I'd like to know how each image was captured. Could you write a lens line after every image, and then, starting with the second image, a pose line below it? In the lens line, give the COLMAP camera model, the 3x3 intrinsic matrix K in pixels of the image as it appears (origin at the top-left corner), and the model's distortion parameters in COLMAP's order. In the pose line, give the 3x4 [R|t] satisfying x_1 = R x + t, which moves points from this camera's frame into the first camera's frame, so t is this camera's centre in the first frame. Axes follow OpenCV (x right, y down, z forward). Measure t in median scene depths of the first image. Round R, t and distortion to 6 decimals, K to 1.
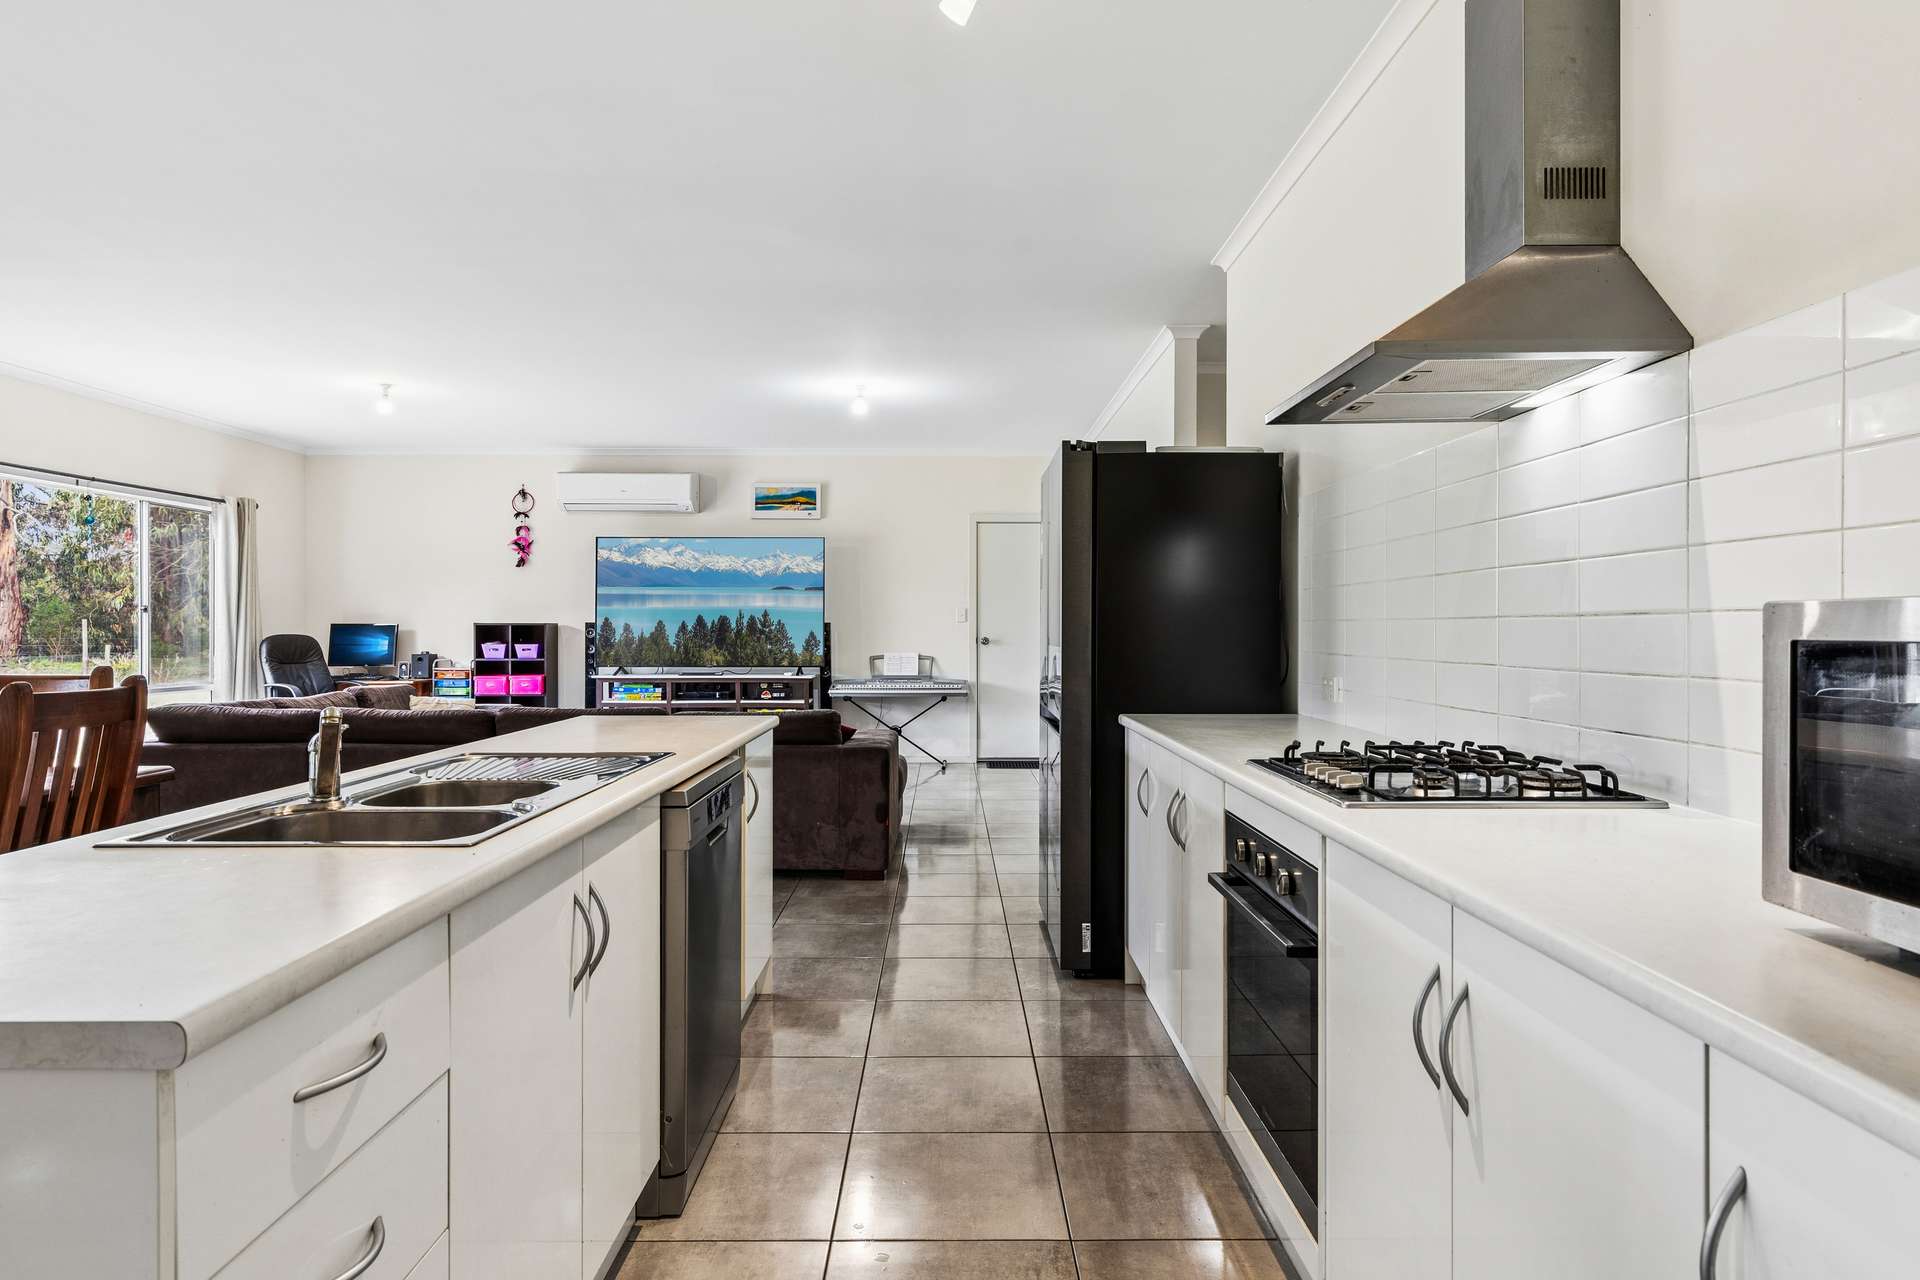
lens RADIAL K [[1126.4, 0, 958.1], [0, 1126.4, 635.8], [0, 0, 1]] dist [0.006263, 0.000956]
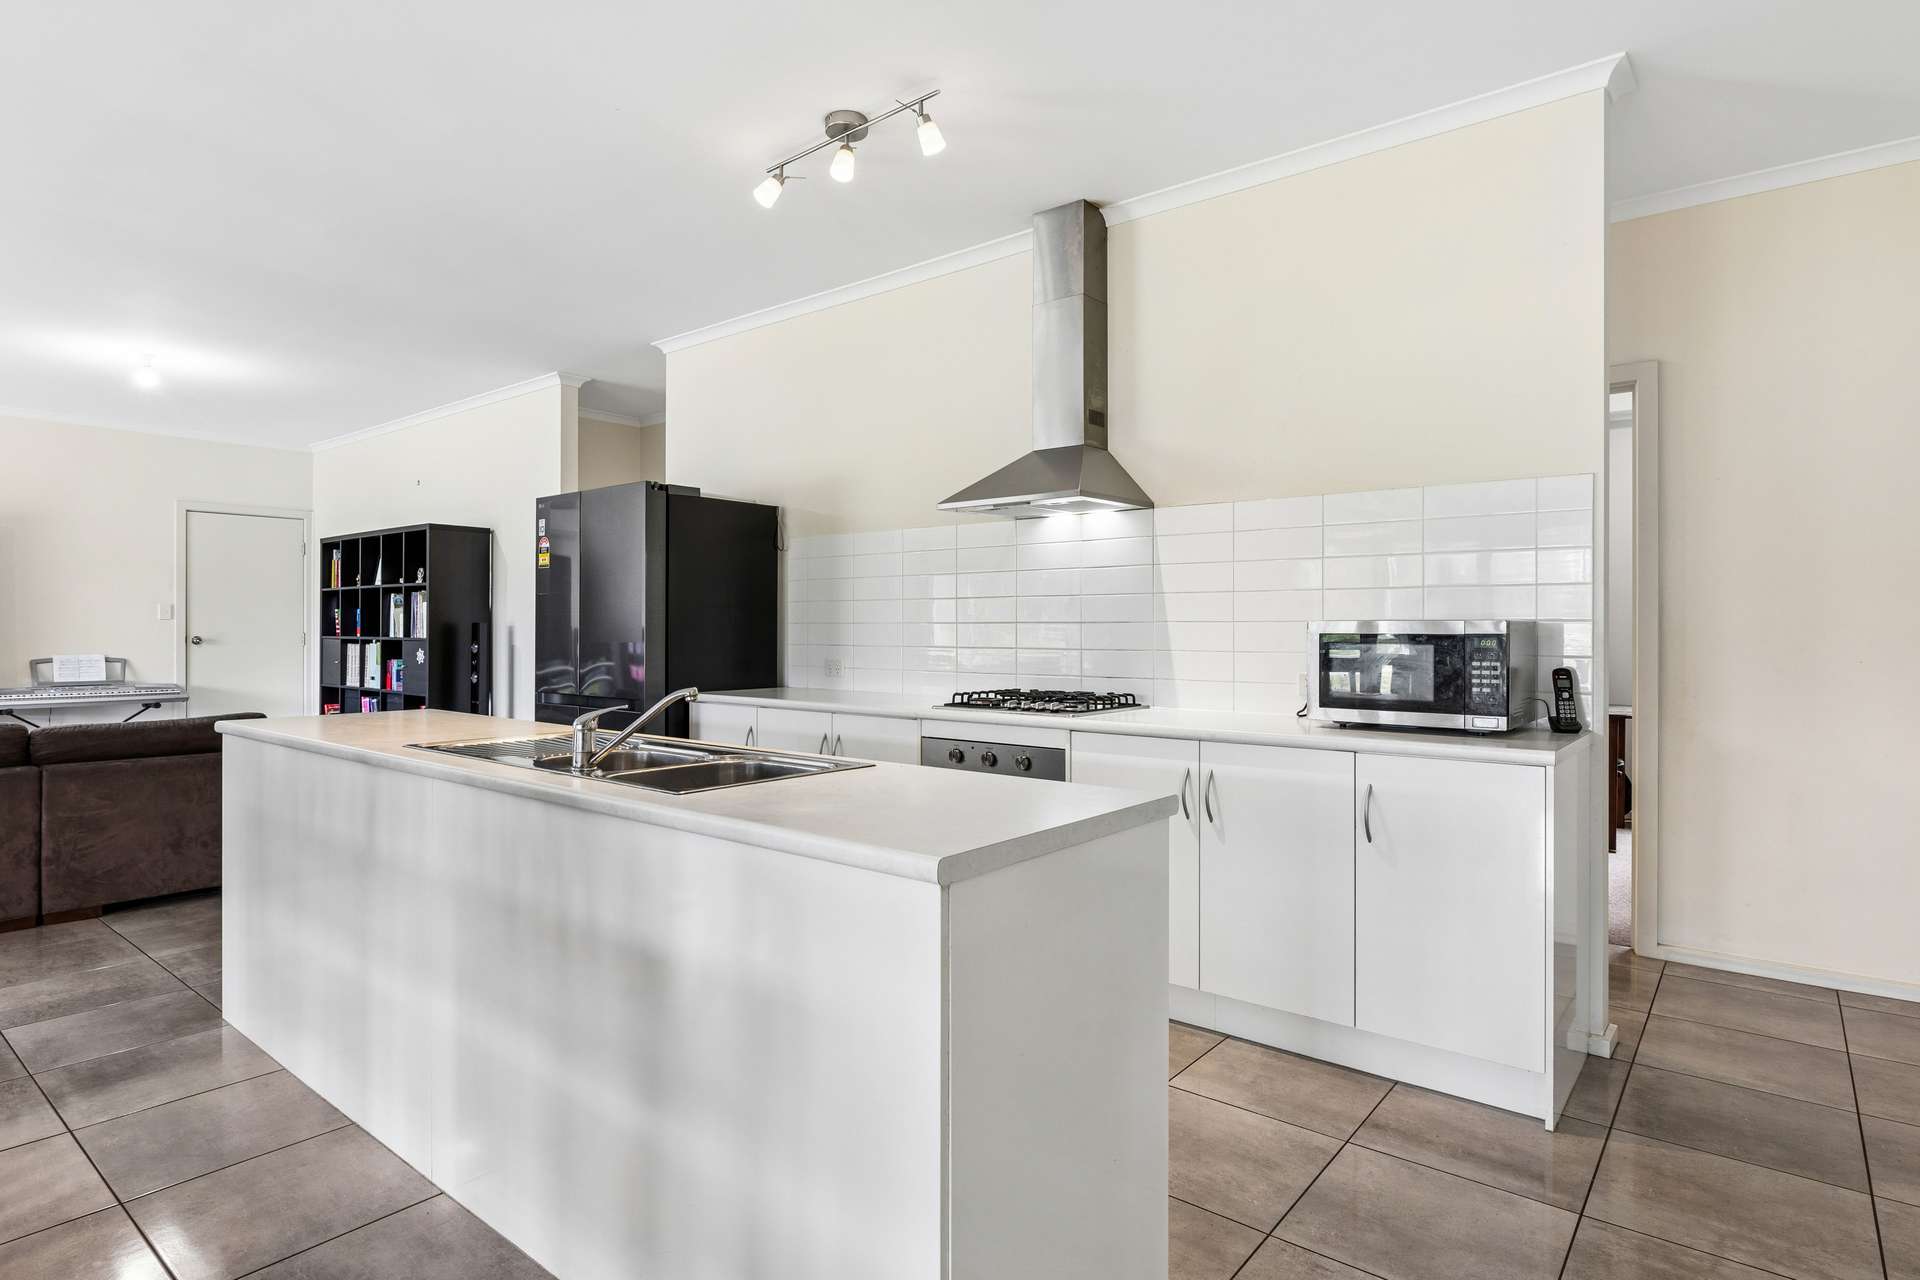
lens RADIAL K [[1029.2, 0, 958.8], [0, 1029.2, 626.4], [0, 0, 1]] dist [-0.016855, 0.000636]
pose [[0.627400, 0.001587, 0.778695, -0.308597], [0.003584, 0.999981, -0.004926, -0.000717], [-0.778689, 0.005881, 0.627383, -0.001959]]
